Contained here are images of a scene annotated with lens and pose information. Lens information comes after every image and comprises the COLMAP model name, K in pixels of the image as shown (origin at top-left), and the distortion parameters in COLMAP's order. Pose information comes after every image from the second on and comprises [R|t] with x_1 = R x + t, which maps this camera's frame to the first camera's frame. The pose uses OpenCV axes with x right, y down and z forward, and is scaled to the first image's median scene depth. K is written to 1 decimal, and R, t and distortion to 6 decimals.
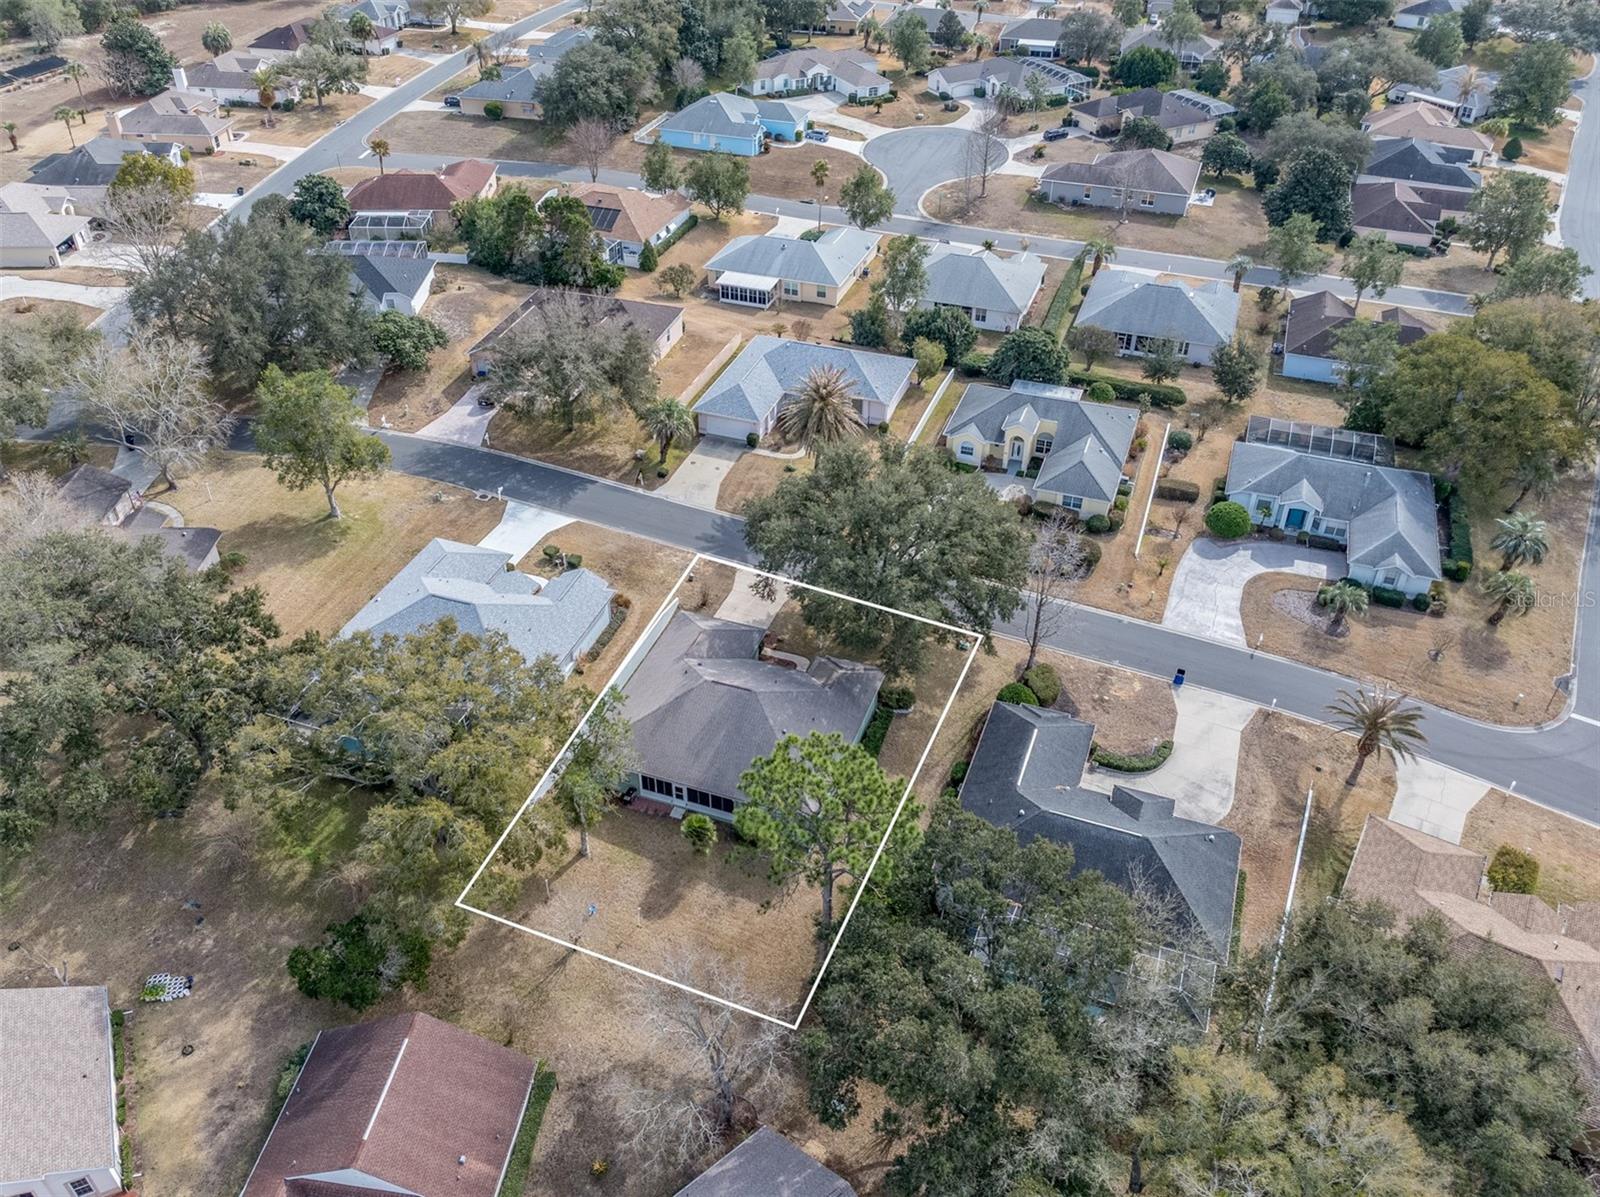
lens RADIAL K [[1253.5, 0, 762.9], [0, 1253.5, 593.1], [0, 0, 1]] dist [0.022371, -0.065418]
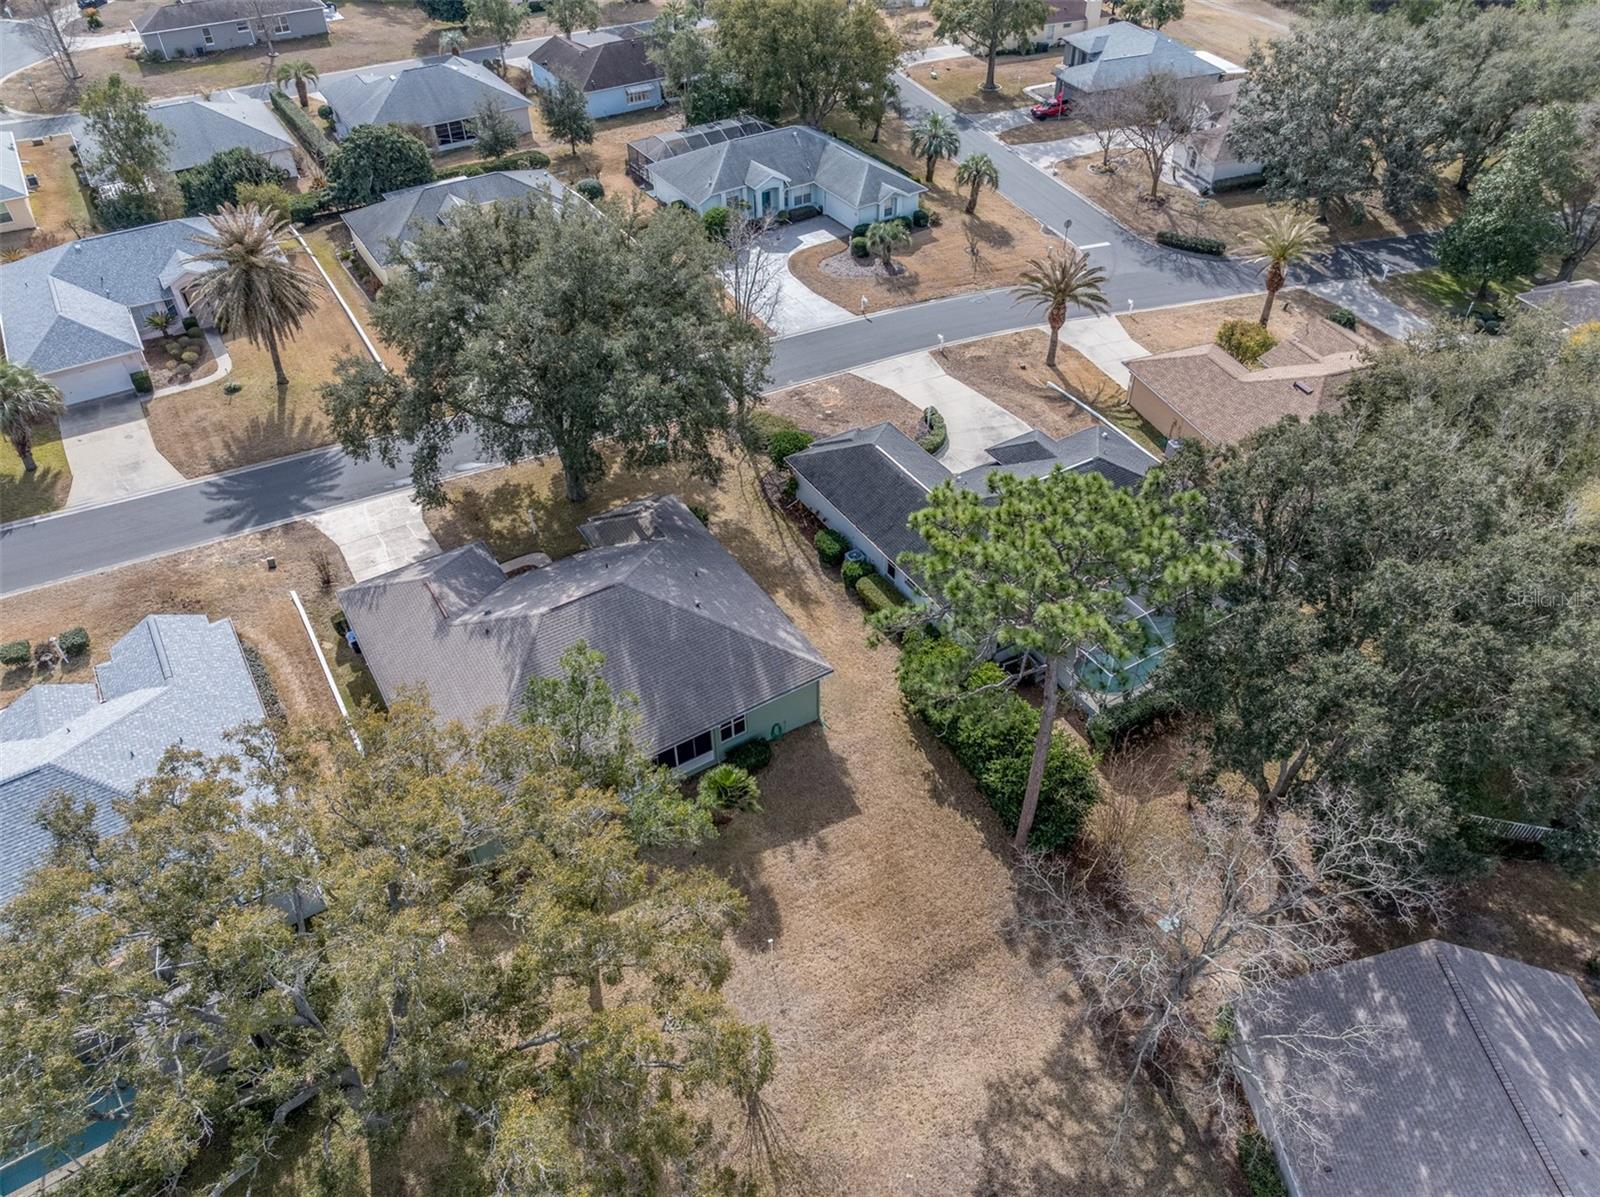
lens RADIAL K [[1114.3, 0, 807.9], [0, 1114.3, 598.8], [0, 0, 1]] dist [-0.007888, -0.002958]
pose [[0.601661, -0.530104, 0.597489, -0.219457], [0.479402, 0.837974, 0.260717, -0.012694], [-0.638888, 0.129574, 0.758309, 0.381936]]
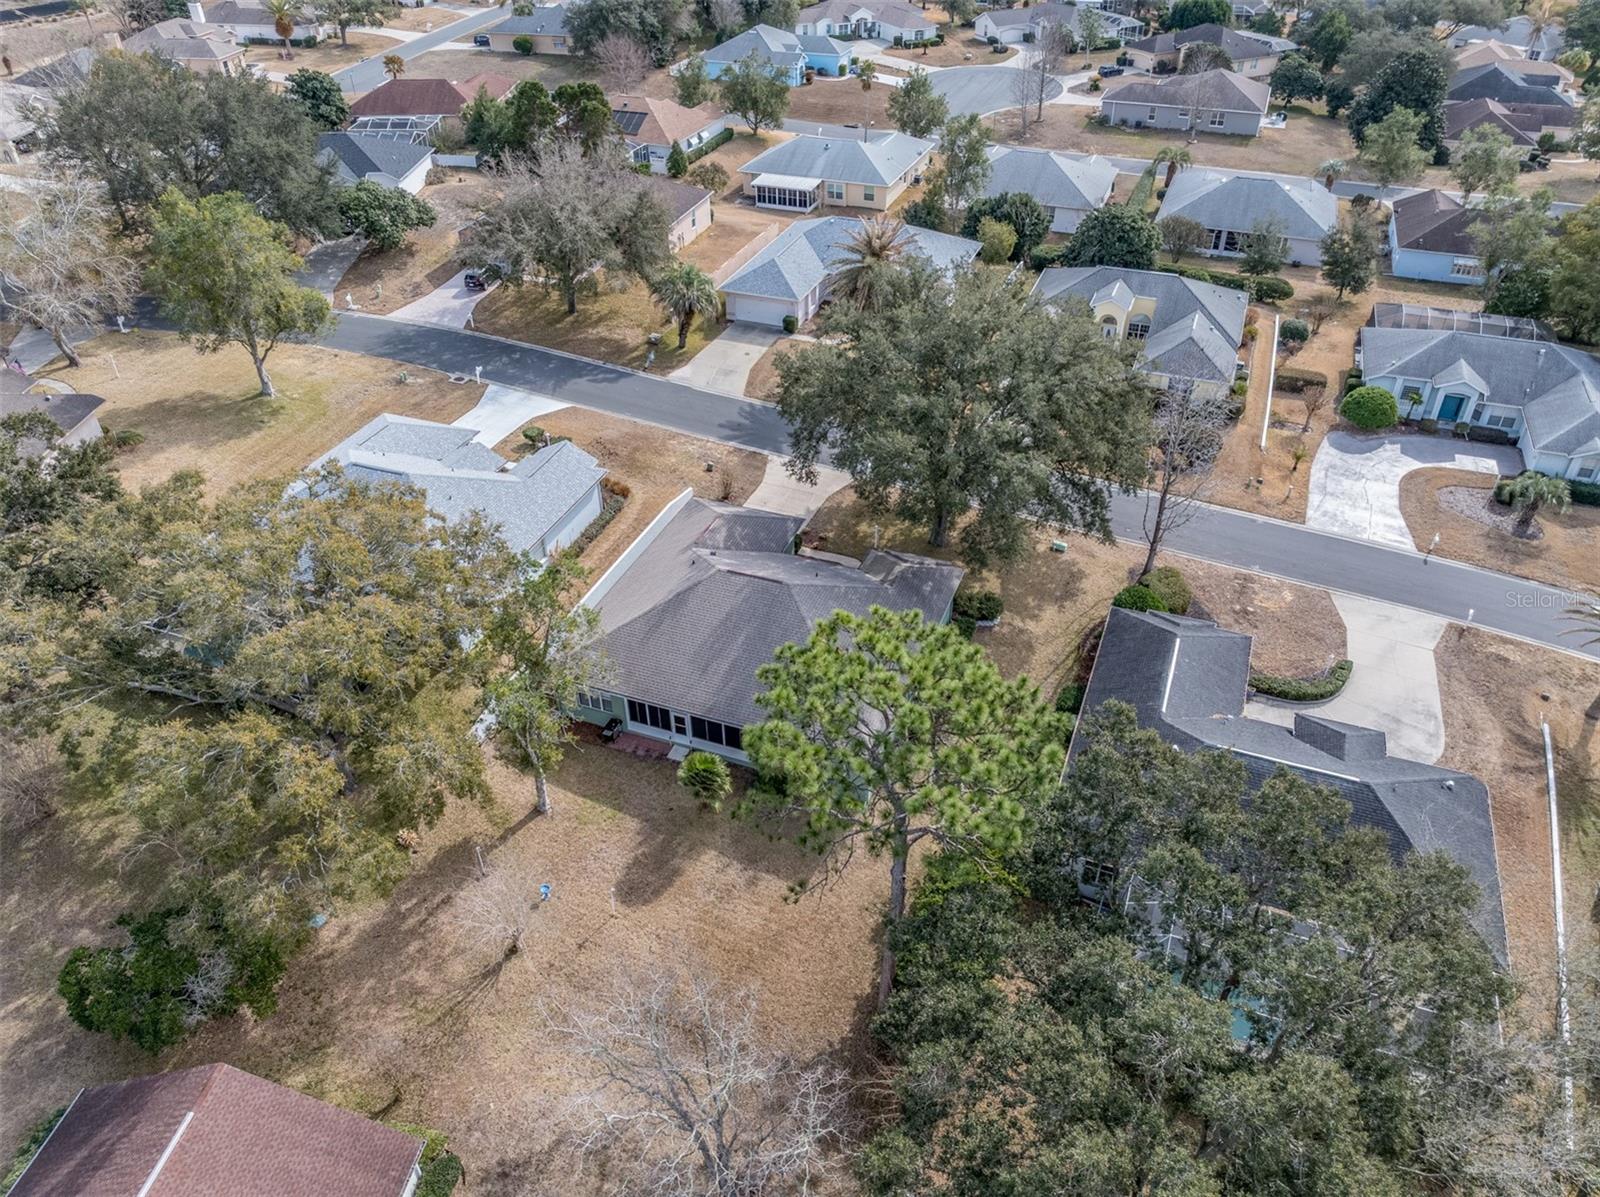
lens RADIAL K [[1114.3, 0, 807.9], [0, 1114.3, 598.8], [0, 0, 1]] dist [-0.007888, -0.002958]
pose [[1.000000, -0.000170, -0.000162, 0.004075], [0.000171, 0.999999, 0.001718, 0.064615], [0.000161, -0.001718, 0.999999, 0.275533]]
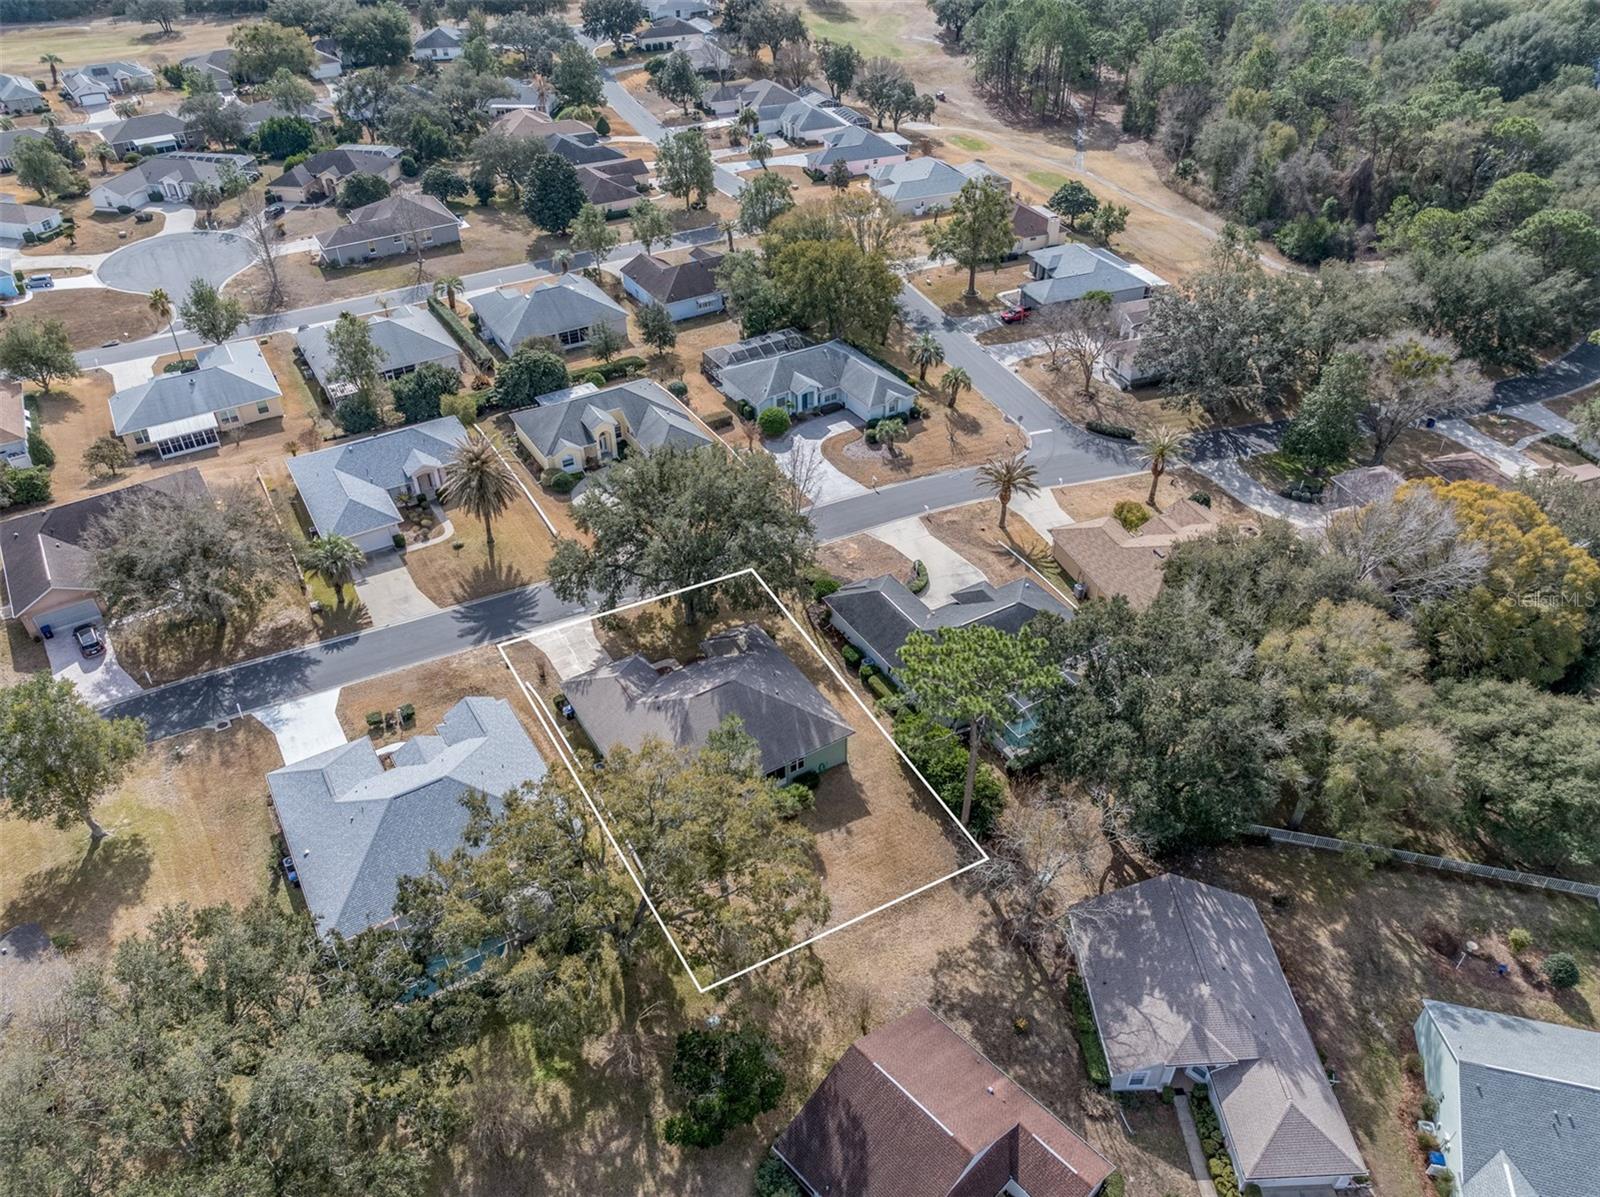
lens RADIAL K [[1114.3, 0, 807.9], [0, 1114.3, 598.8], [0, 0, 1]] dist [-0.007888, -0.002958]
pose [[0.611062, -0.482636, 0.627428, -0.414759], [0.474937, 0.857646, 0.197177, -0.110885], [-0.633275, 0.177501, 0.753296, 0.148846]]
